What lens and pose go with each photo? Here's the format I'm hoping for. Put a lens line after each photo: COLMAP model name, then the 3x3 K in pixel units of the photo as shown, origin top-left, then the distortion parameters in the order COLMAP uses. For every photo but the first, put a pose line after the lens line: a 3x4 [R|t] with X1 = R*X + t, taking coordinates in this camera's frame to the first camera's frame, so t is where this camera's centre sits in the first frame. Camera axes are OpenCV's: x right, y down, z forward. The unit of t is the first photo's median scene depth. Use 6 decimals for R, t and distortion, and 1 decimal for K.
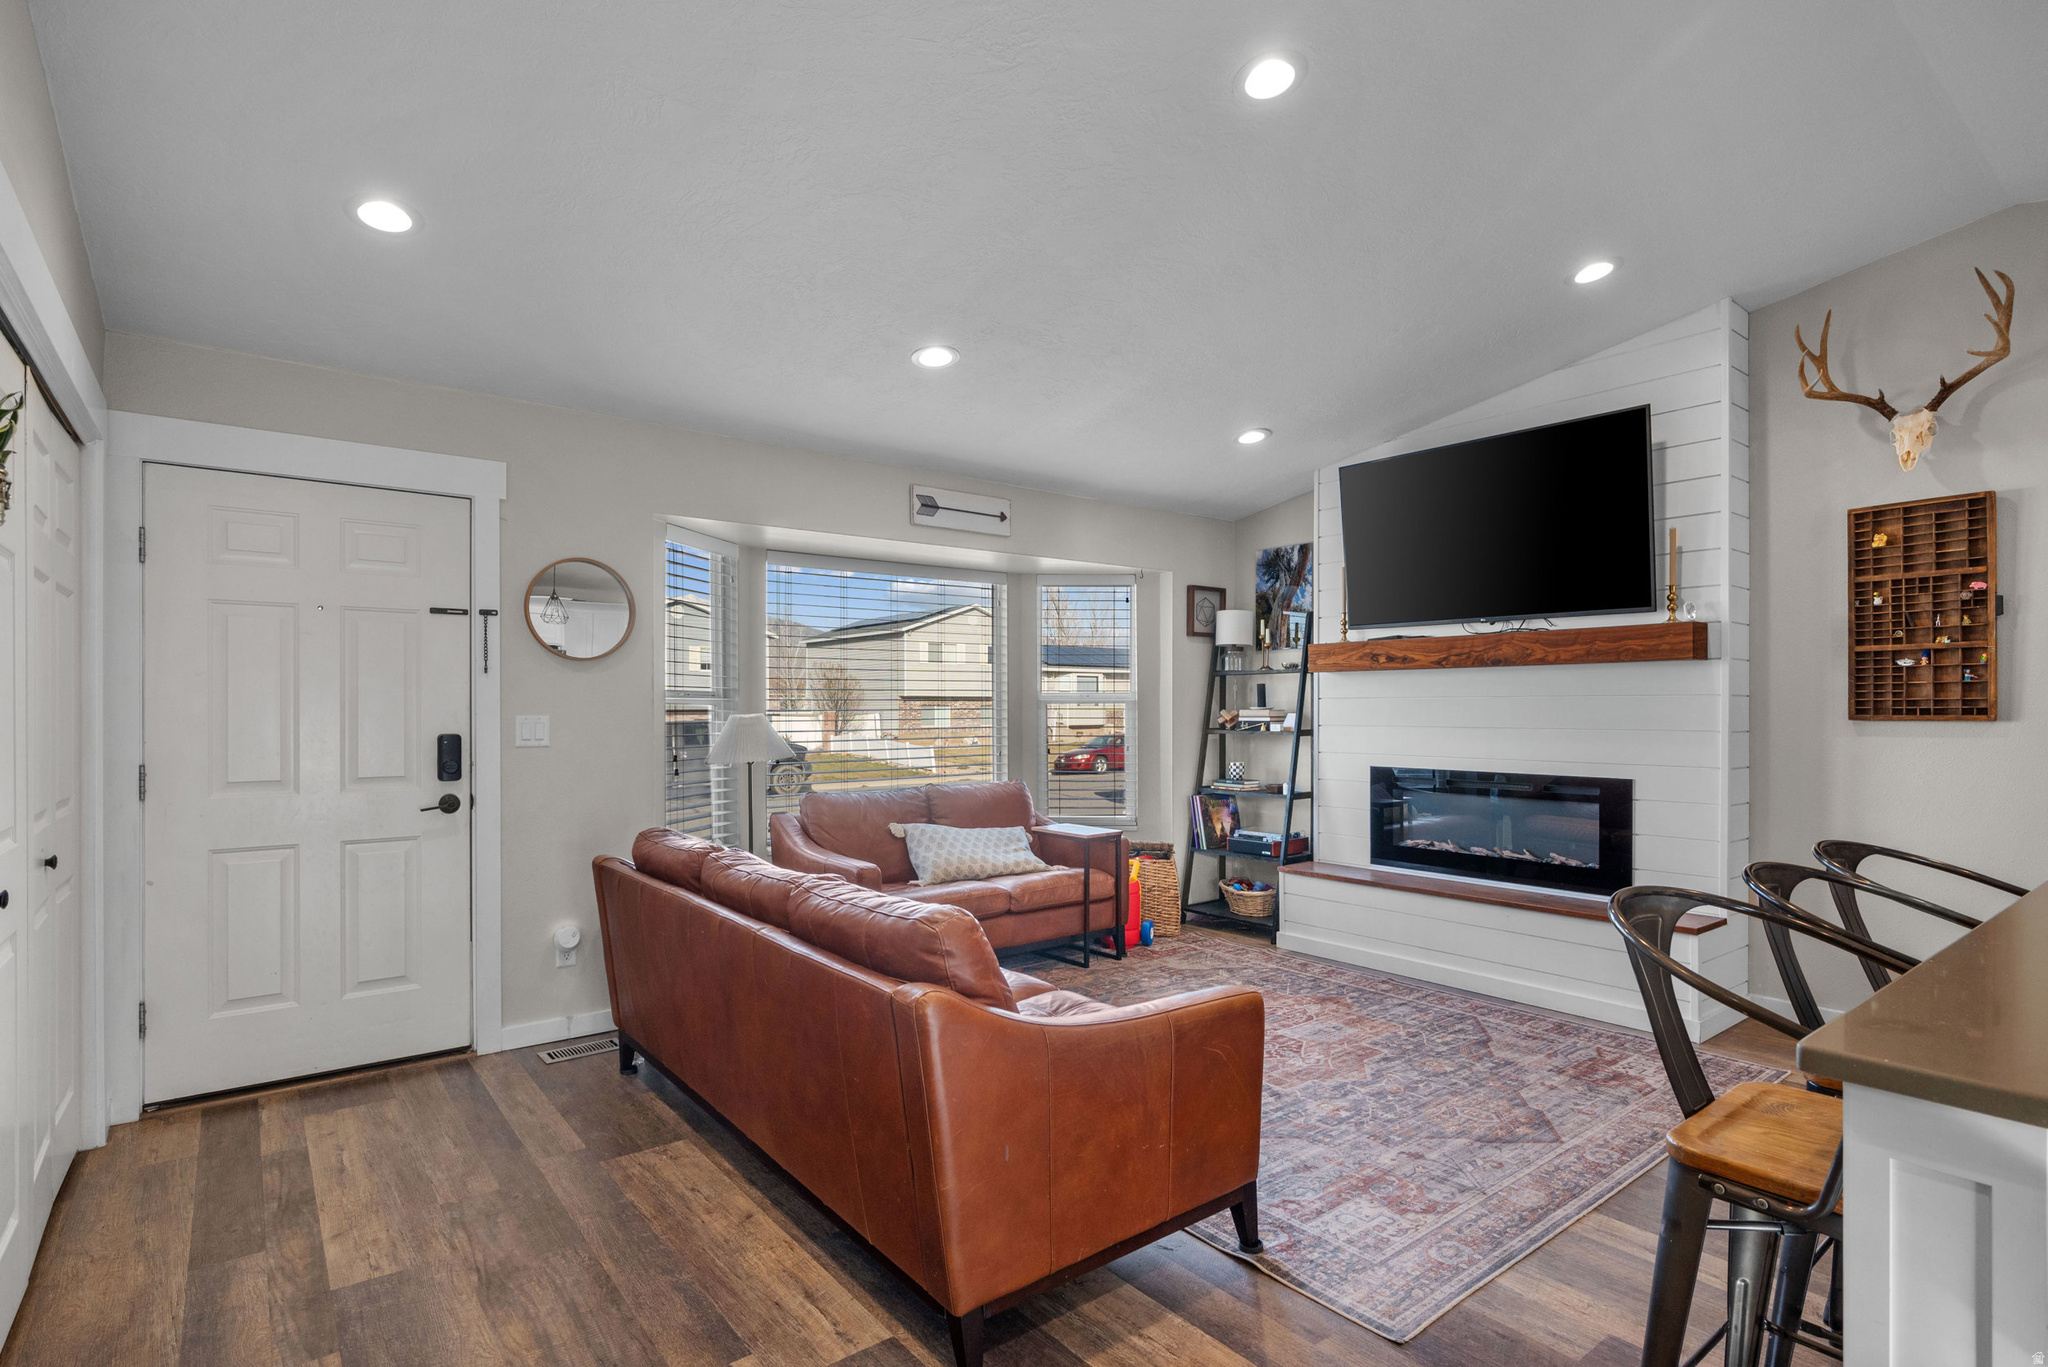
lens RADIAL K [[1012.8, 0, 1035.2], [0, 1012.8, 705.9], [0, 0, 1]] dist [-0.000438, 0.000133]
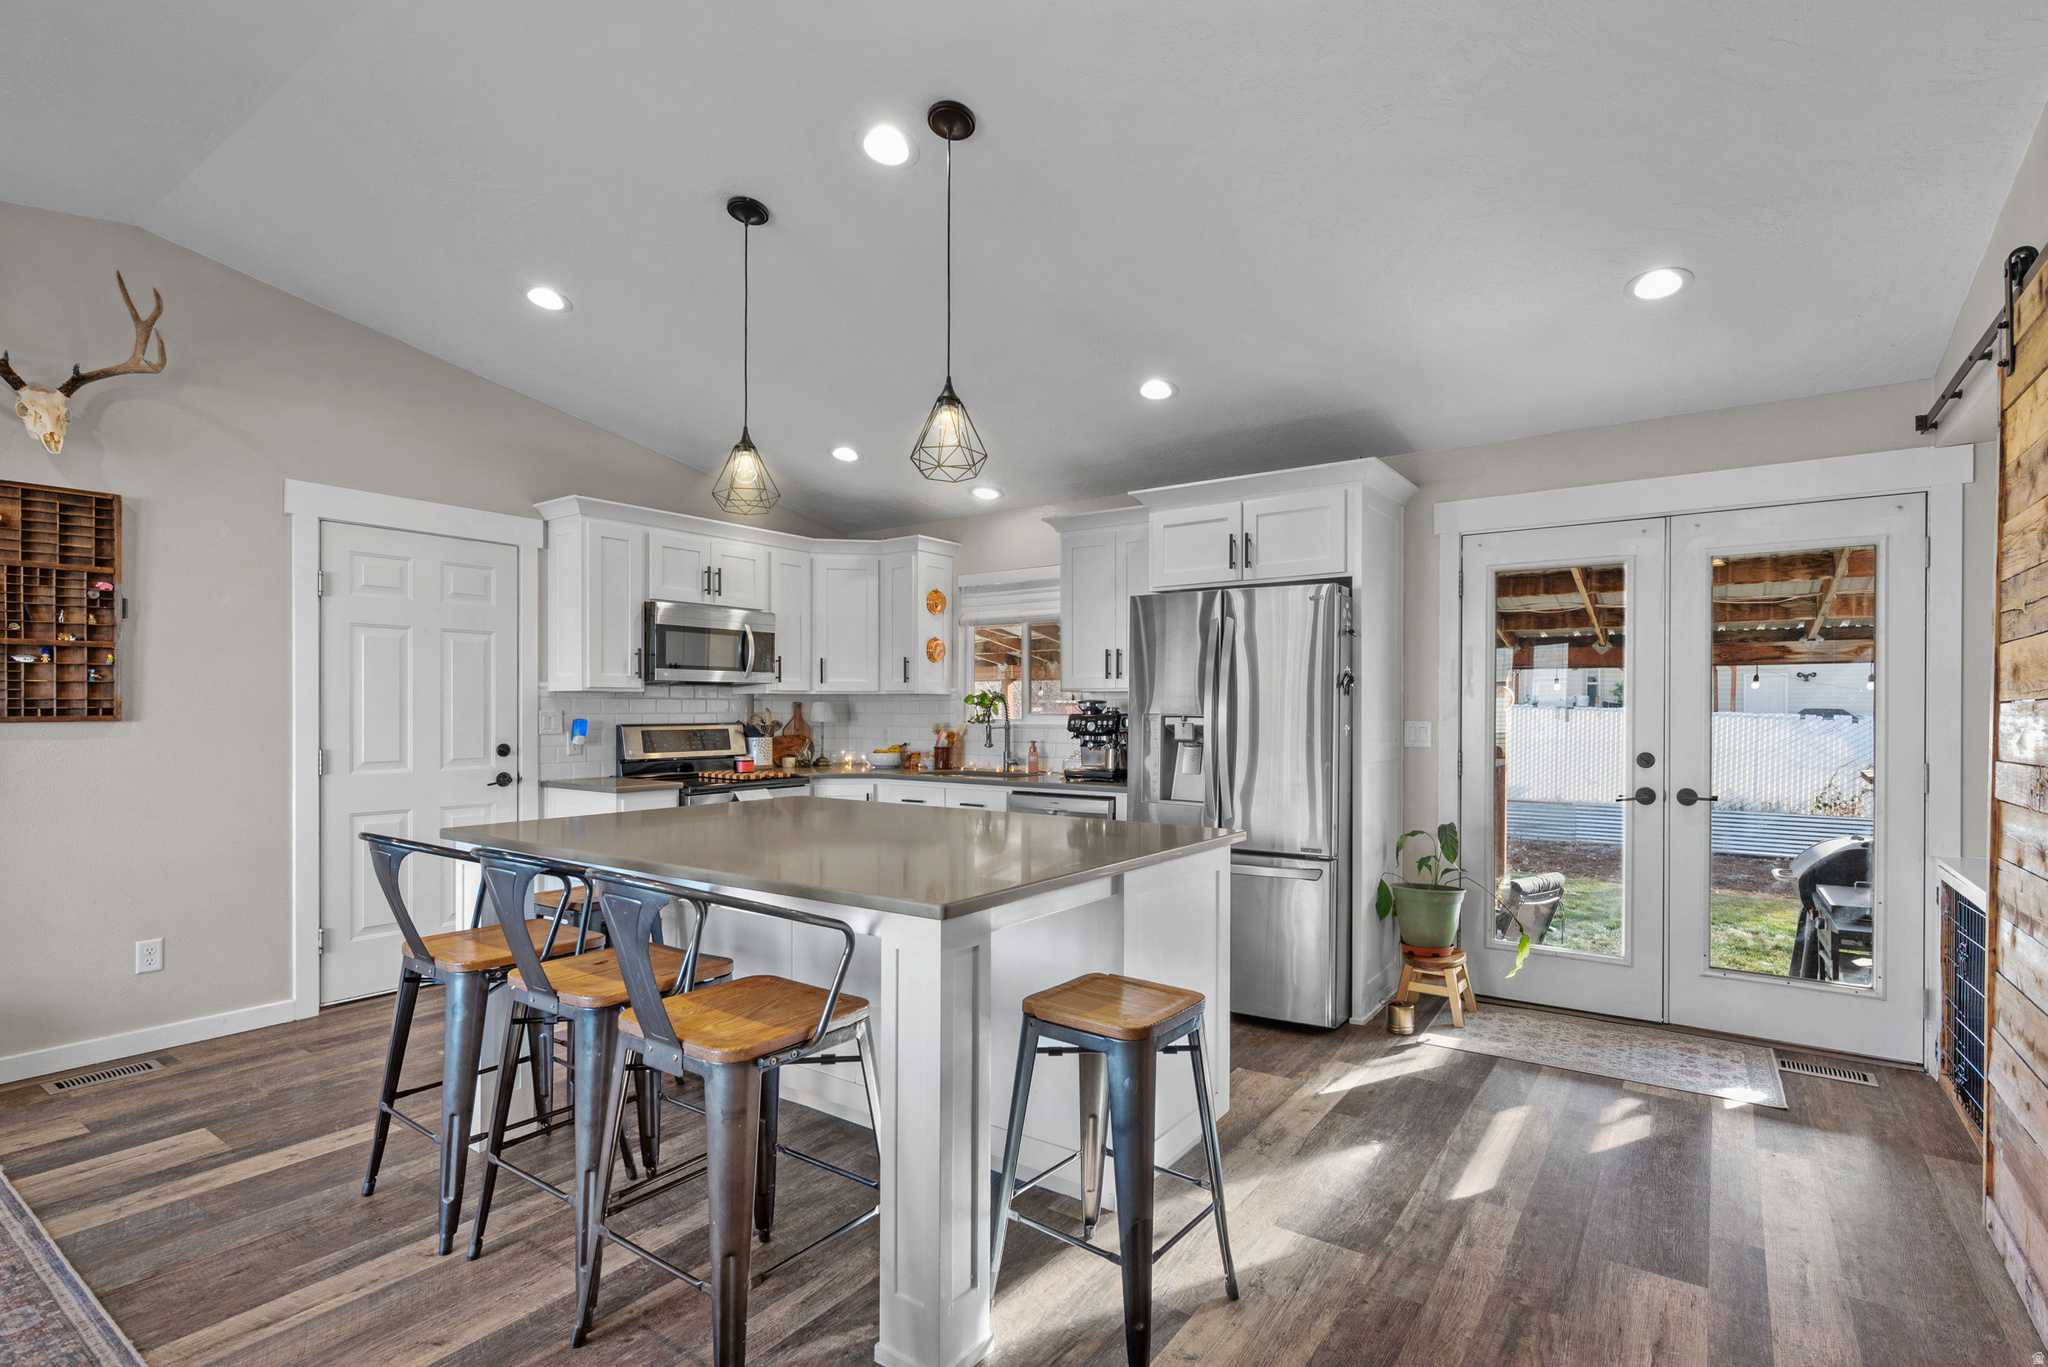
lens RADIAL K [[968.5, 0, 1036.1], [0, 968.5, 712.8], [0, 0, 1]] dist [0.001030, -0.000175]
pose [[-0.288320, -0.003224, 0.957529, -0.246853], [-0.002649, 0.999993, 0.002570, 0.001792], [-0.957530, -0.001795, -0.288327, 0.383875]]
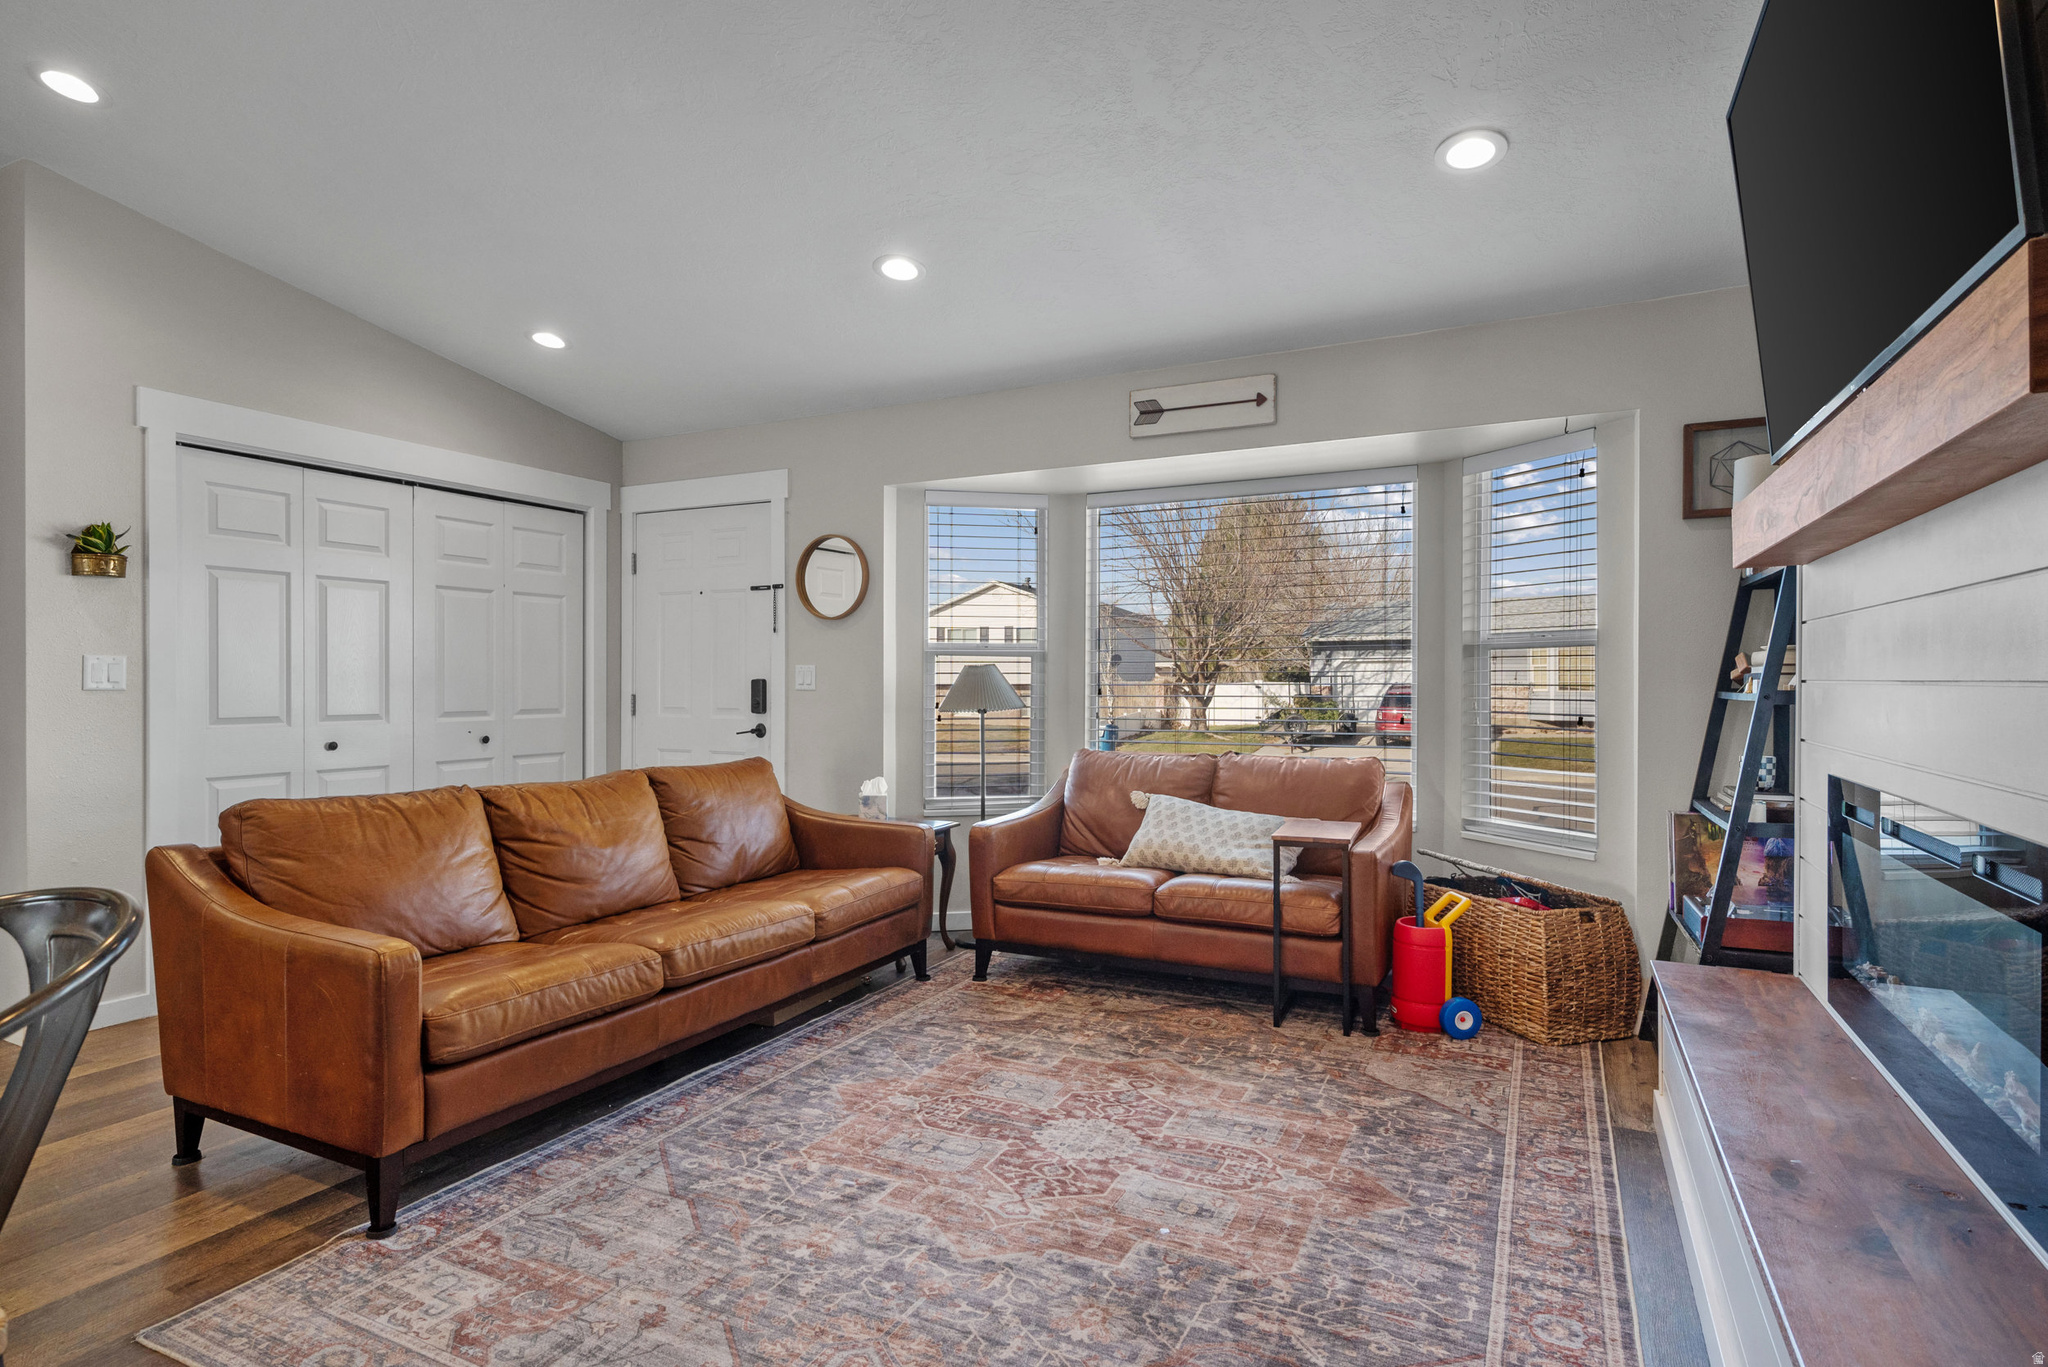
lens RADIAL K [[1054.7, 0, 1034.1], [0, 1054.7, 683.8], [0, 0, 1]] dist [-0.000323, -0.000139]
pose [[0.429717, 0.005745, -0.902945, 0.839330], [0.000897, 0.999977, 0.006789, 0.025131], [0.902963, -0.003727, 0.429702, 0.718988]]
